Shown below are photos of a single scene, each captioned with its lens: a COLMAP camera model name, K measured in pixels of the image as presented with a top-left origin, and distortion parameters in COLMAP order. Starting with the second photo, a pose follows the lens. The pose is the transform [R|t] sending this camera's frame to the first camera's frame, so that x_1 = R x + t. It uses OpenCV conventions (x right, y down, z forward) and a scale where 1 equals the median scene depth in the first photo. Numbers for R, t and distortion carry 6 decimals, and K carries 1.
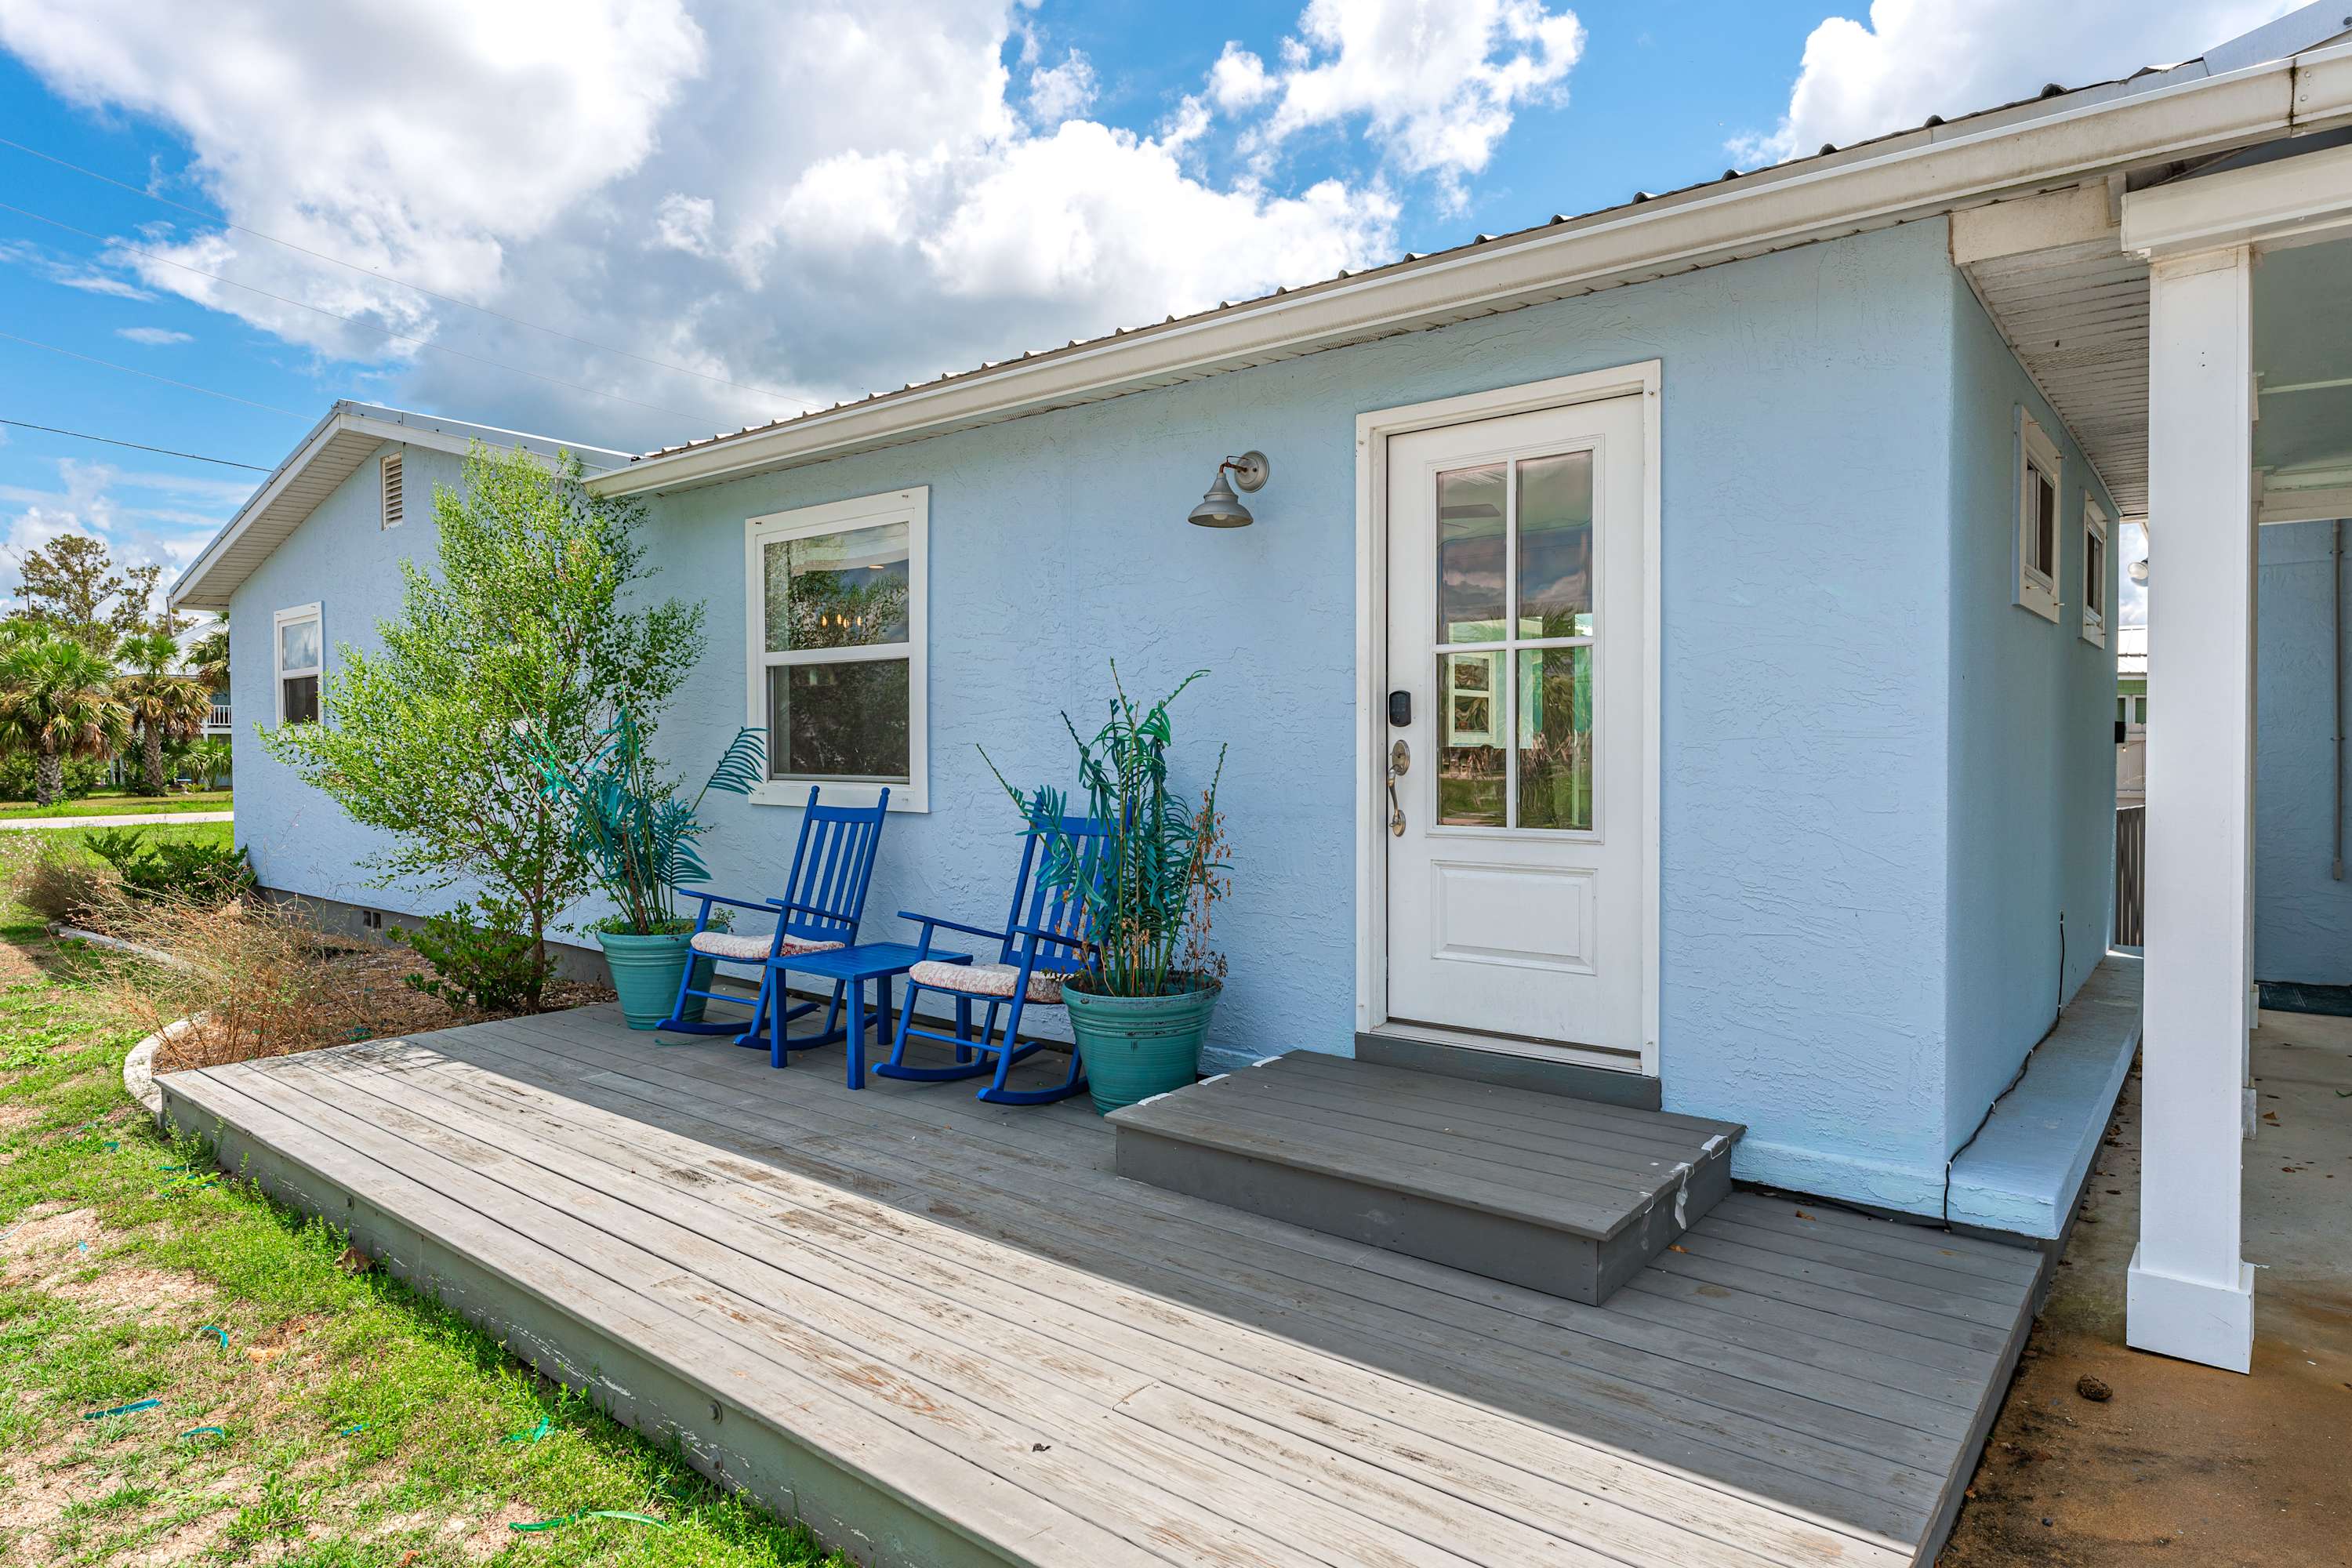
lens RADIAL K [[1309.1, 0, 1175.2], [0, 1309.1, 772.4], [0, 0, 1]] dist [0.002966, 0.000220]
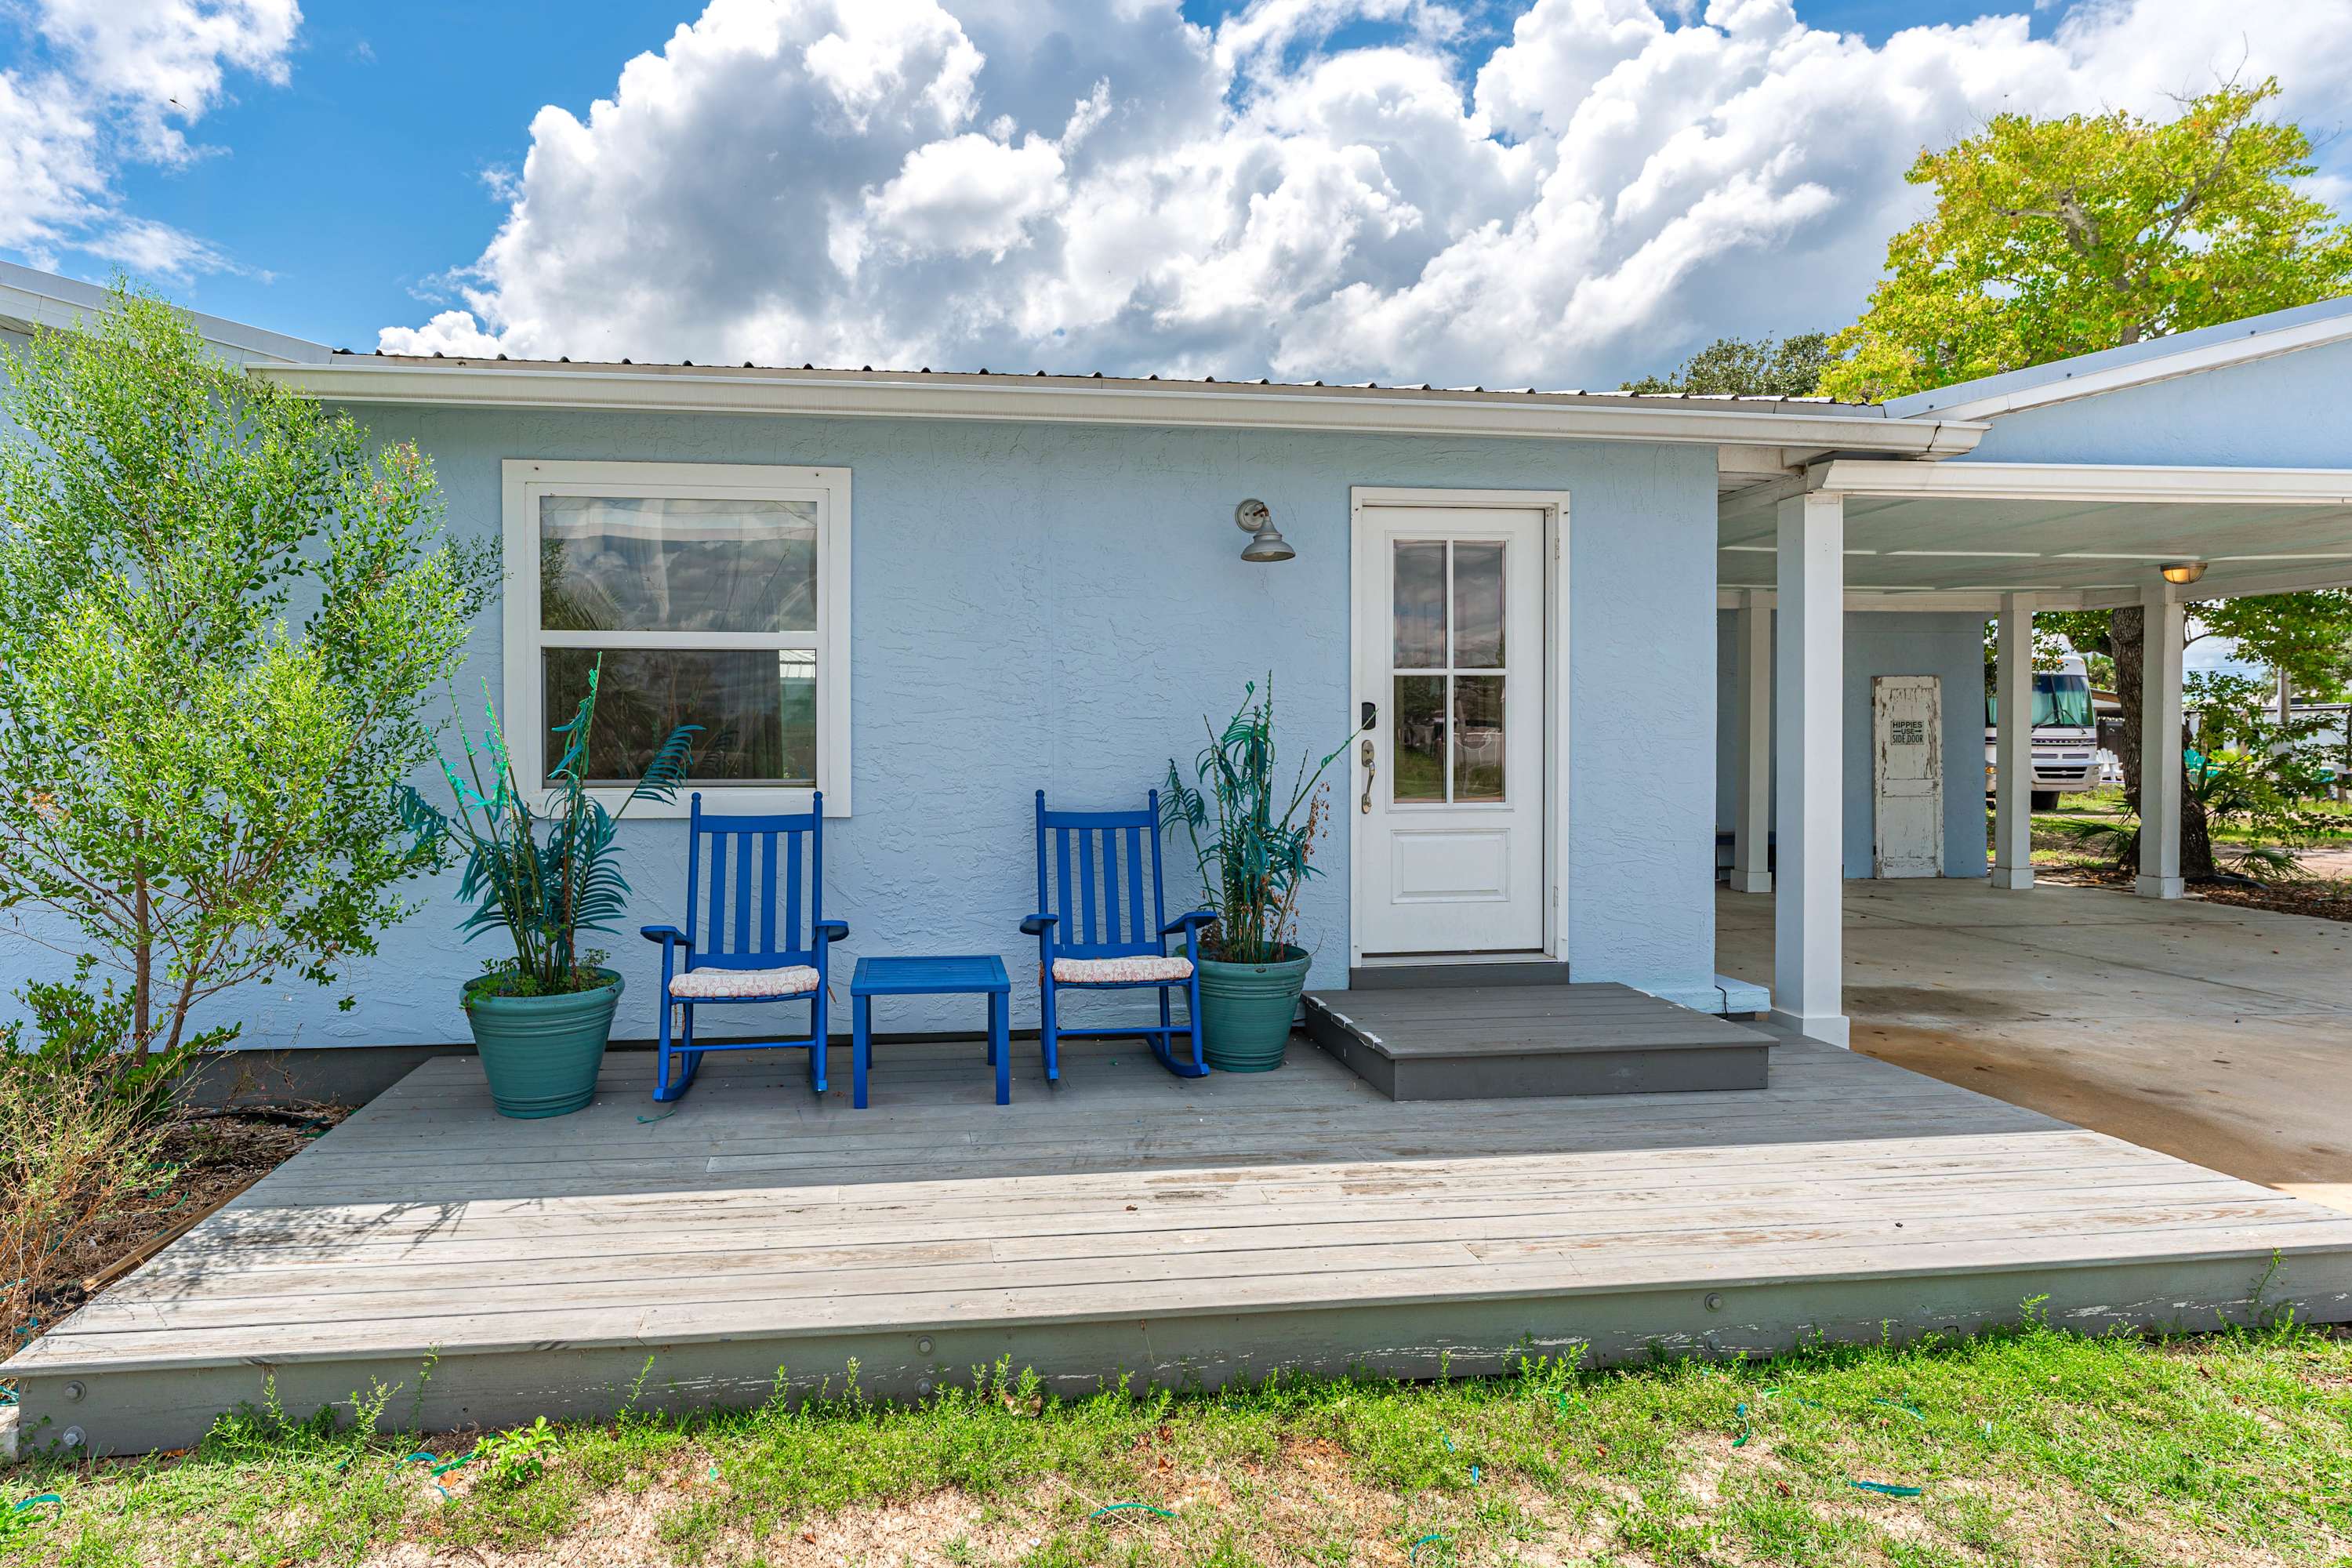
lens RADIAL K [[1146.9, 0, 1175.4], [0, 1146.9, 756.6], [0, 0, 1]] dist [0.001063, 0.000983]
pose [[0.702824, -0.008140, 0.711317, -0.778951], [0.017754, 0.999824, -0.006100, -0.004218], [-0.711142, 0.016916, 0.702845, 0.334080]]
